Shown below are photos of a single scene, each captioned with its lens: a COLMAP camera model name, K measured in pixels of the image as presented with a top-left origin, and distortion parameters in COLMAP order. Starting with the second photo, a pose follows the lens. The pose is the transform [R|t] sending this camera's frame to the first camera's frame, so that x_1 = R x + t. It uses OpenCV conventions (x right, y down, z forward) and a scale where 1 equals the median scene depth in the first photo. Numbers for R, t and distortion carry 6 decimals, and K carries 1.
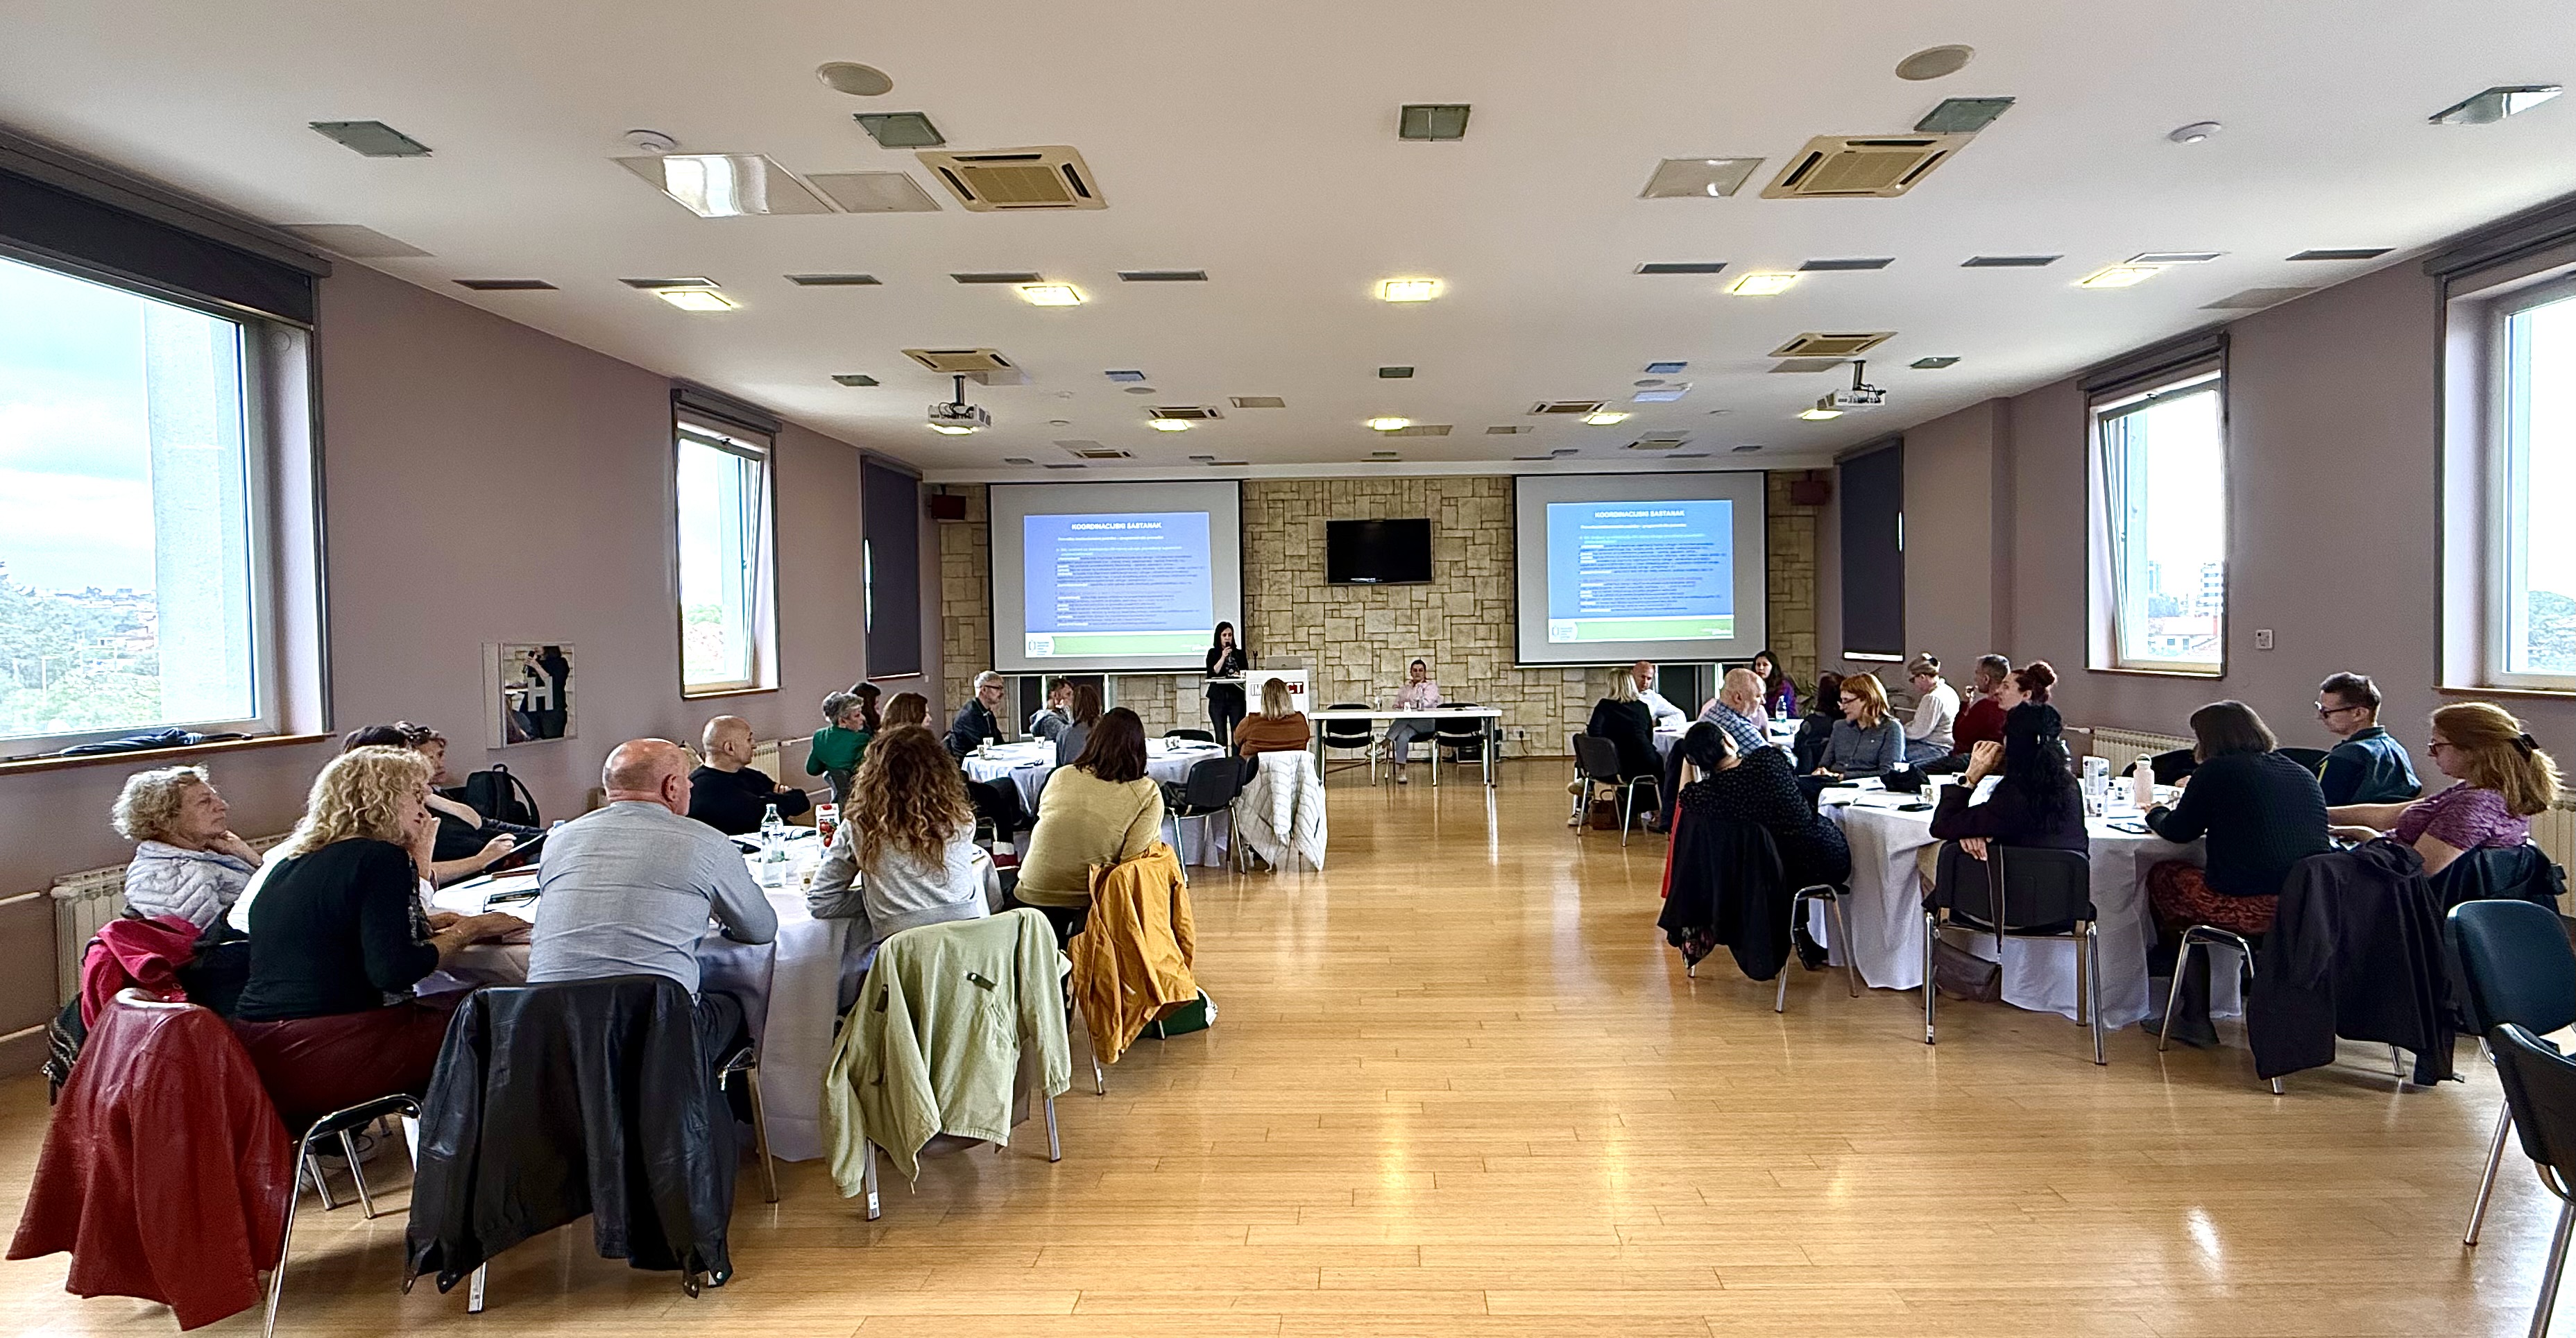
lens RADIAL K [[1079.8, 0, 1352.0], [0, 1079.8, 658.8], [0, 0, 1]] dist [0.001576, 0.000078]
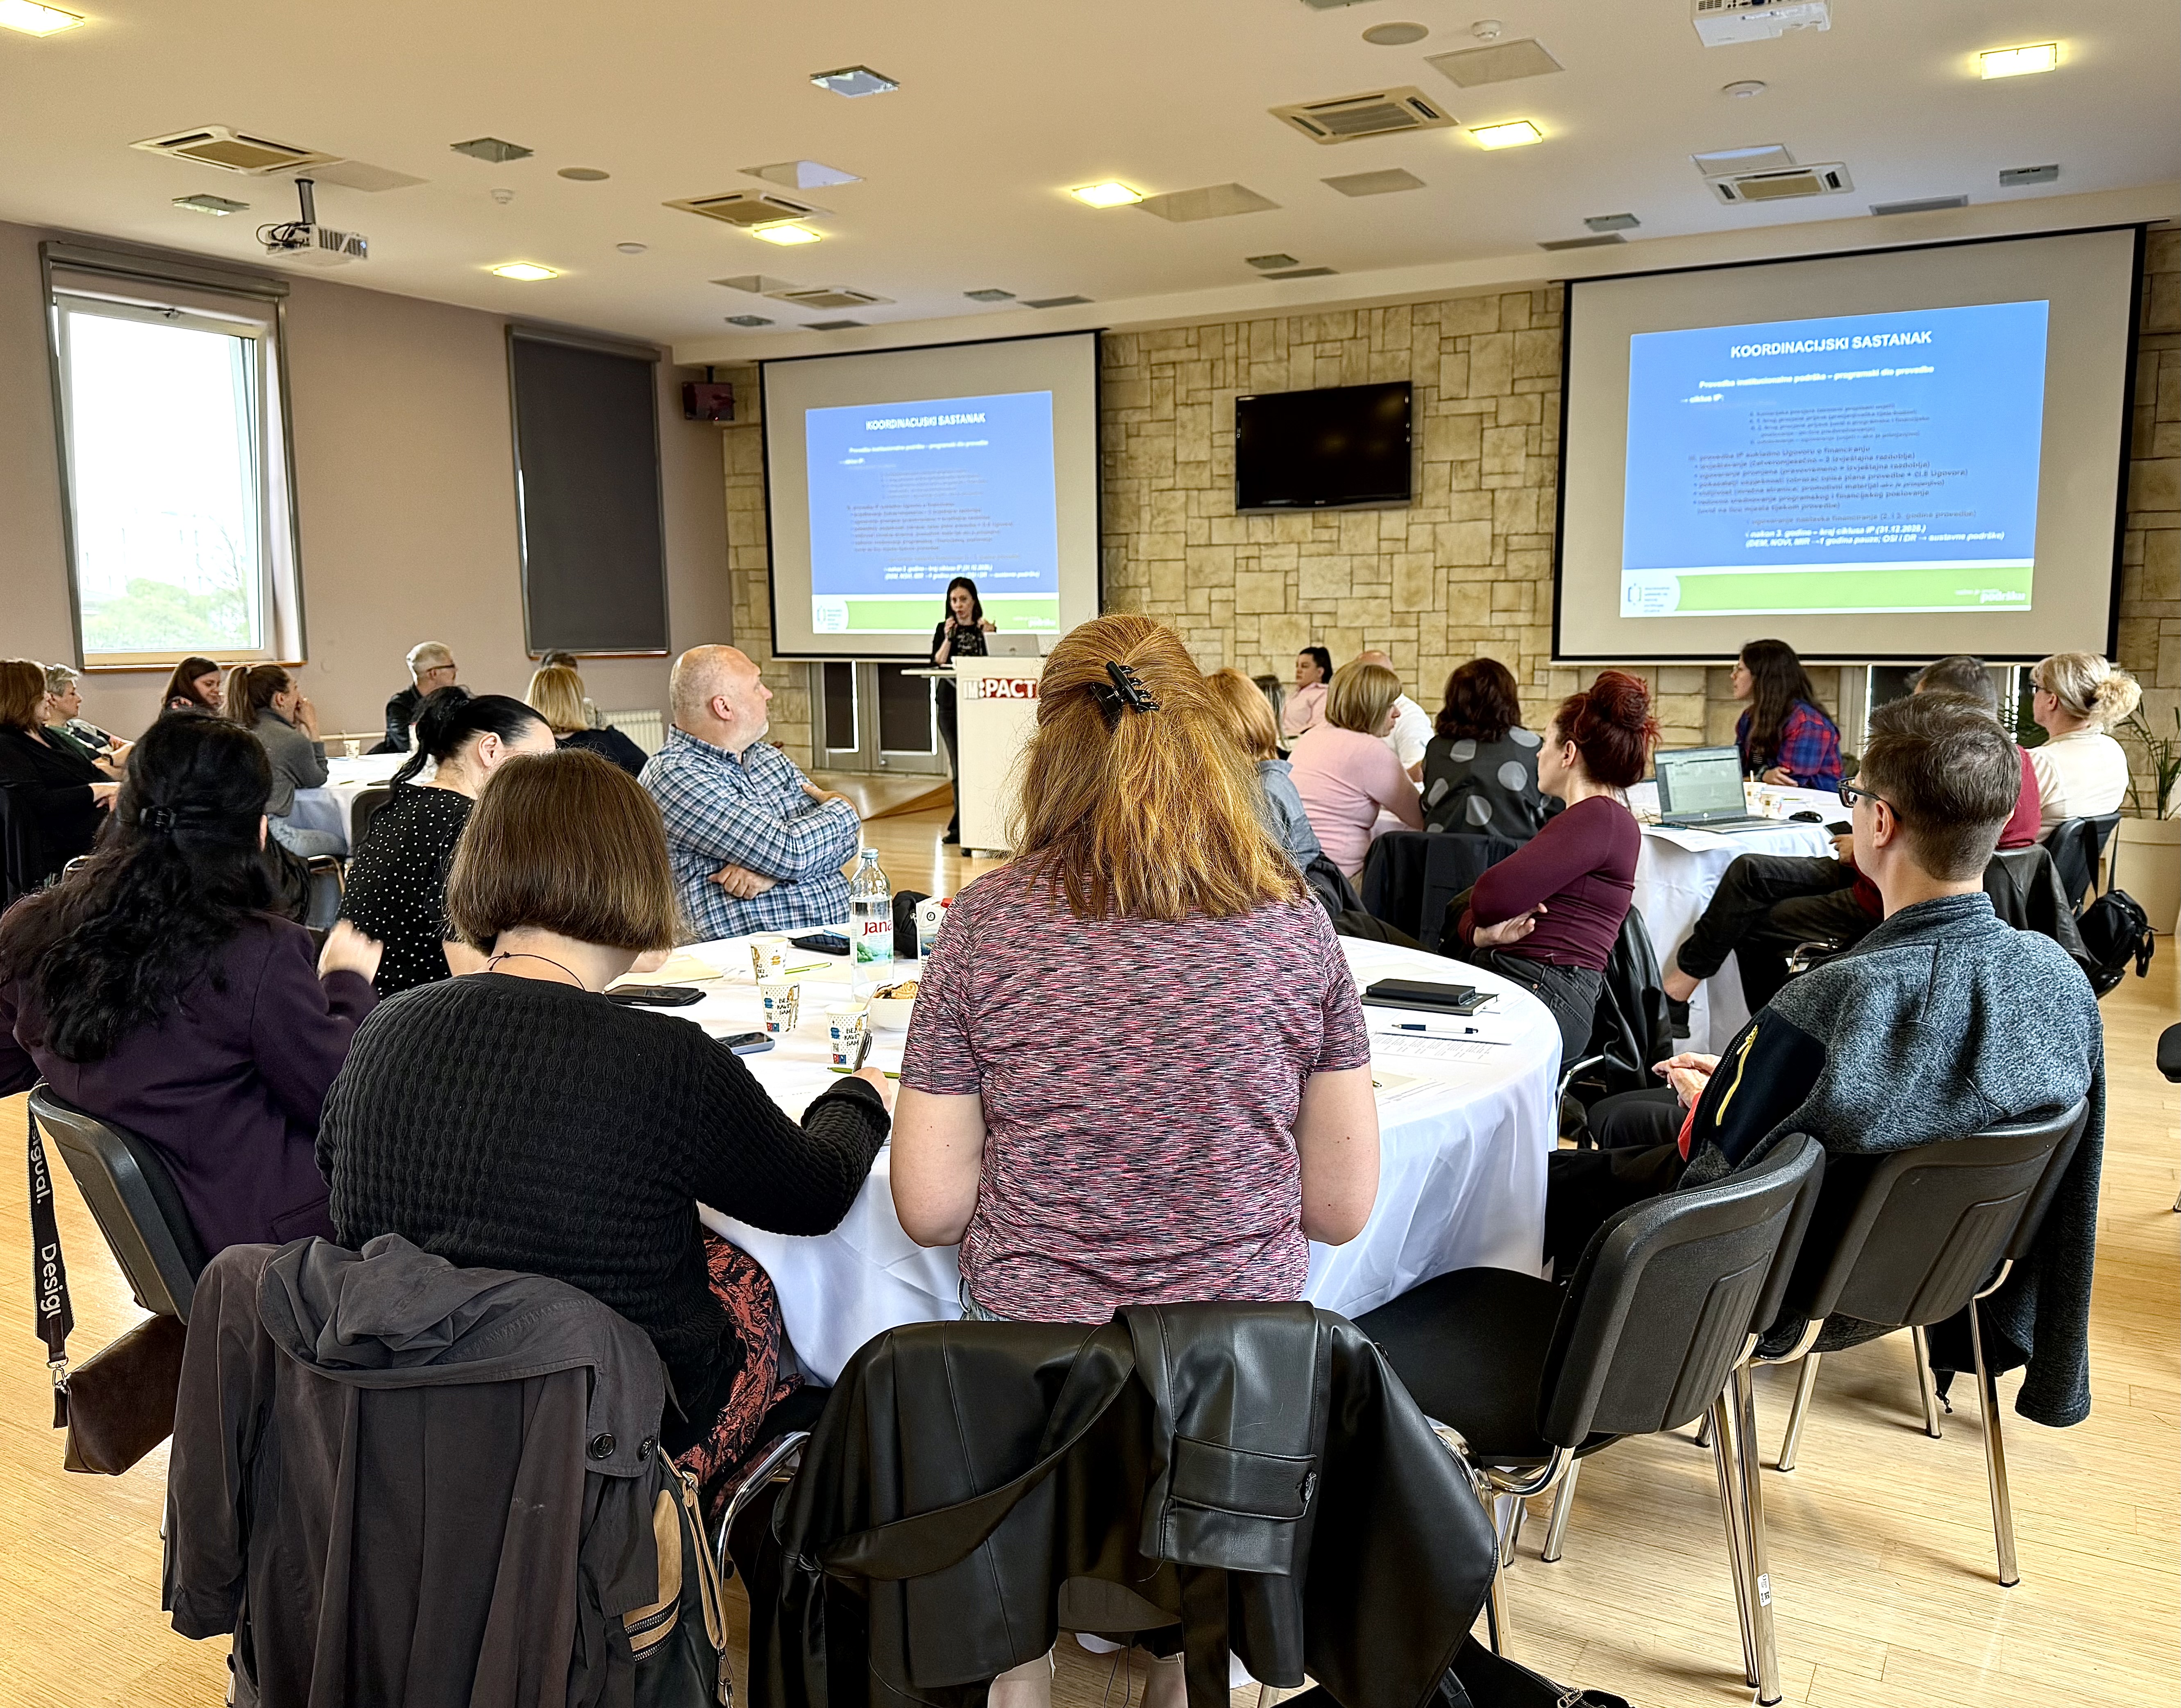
lens RADIAL K [[1656.7, 0, 1138.3], [0, 1656.7, 862.8], [0, 0, 1]] dist [0.155976, -0.248636]
pose [[0.882905, 0.078014, -0.463025, 0.413576], [-0.020045, 0.991464, 0.128829, 0.003194], [0.469123, -0.104463, 0.876933, 0.207822]]
